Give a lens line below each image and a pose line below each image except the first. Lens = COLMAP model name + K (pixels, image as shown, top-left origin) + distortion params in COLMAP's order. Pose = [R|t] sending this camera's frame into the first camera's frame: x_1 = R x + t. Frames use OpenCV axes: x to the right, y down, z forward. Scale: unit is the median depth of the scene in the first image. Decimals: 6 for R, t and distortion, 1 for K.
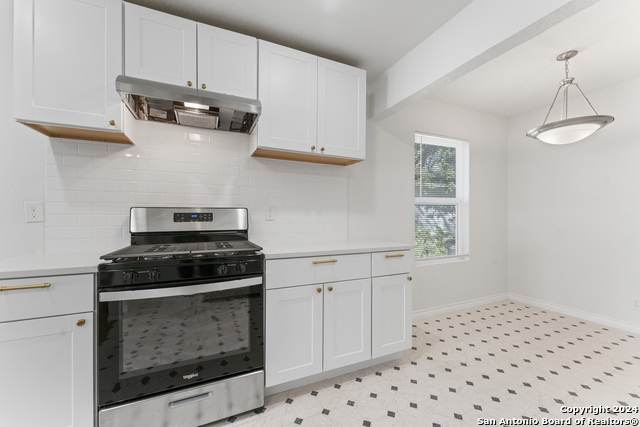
lens RADIAL K [[252.5, 0, 317.8], [0, 252.5, 215.4], [0, 0, 1]] dist [-0.007853, 0.000024]
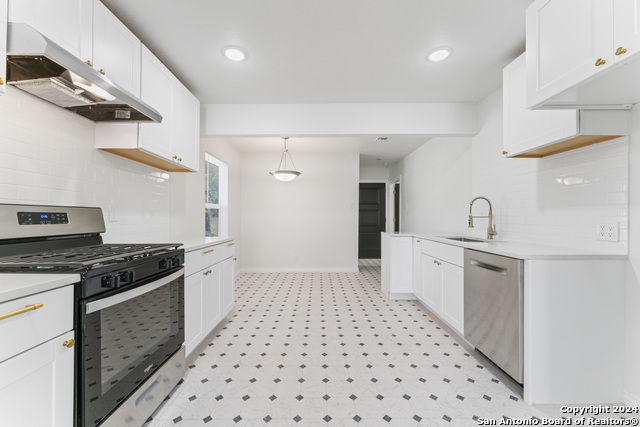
lens RADIAL K [[252.5, 0, 317.8], [0, 252.5, 215.4], [0, 0, 1]] dist [-0.007853, 0.000024]
pose [[0.403539, 0.008384, 0.914924, -0.677274], [-0.000906, 0.999961, -0.008764, 0.003809], [-0.914962, 0.002708, 0.403531, -0.044003]]
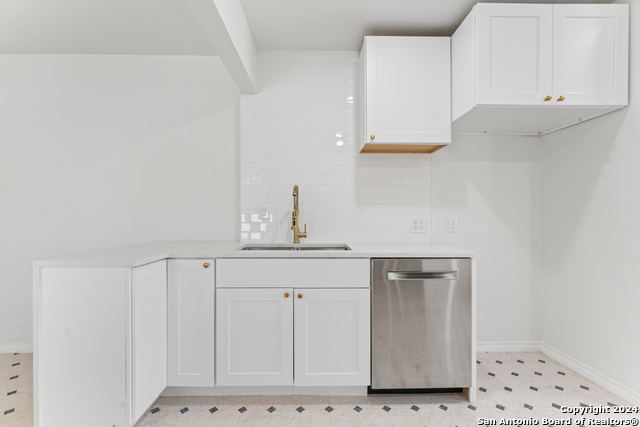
lens RADIAL K [[275.8, 0, 320.6], [0, 275.8, 214.8], [0, 0, 1]] dist [-0.003112, -0.000293]
pose [[-0.921235, 0.002867, 0.388995, 0.256100], [0.003810, 0.999991, 0.001653, 0.001617], [-0.388987, 0.003004, -0.921238, 0.544574]]
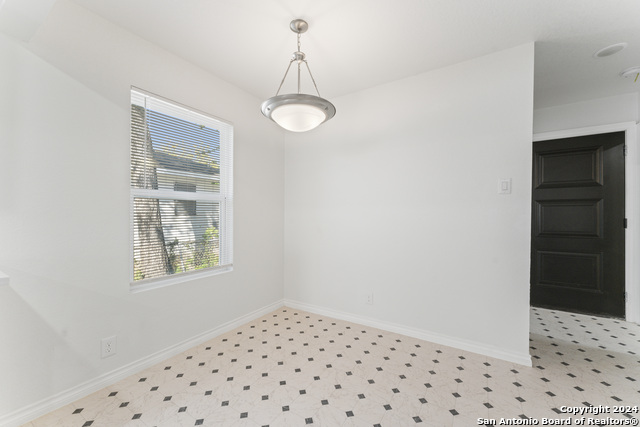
lens RADIAL K [[254.0, 0, 320.0], [0, 254.0, 213.5], [0, 0, 1]] dist [0.002197, 0.000180]
pose [[0.829352, 0.006430, 0.558689, 0.519682], [-0.001931, 0.999961, -0.008642, 0.000243], [-0.558723, 0.006088, 0.829332, 0.225028]]
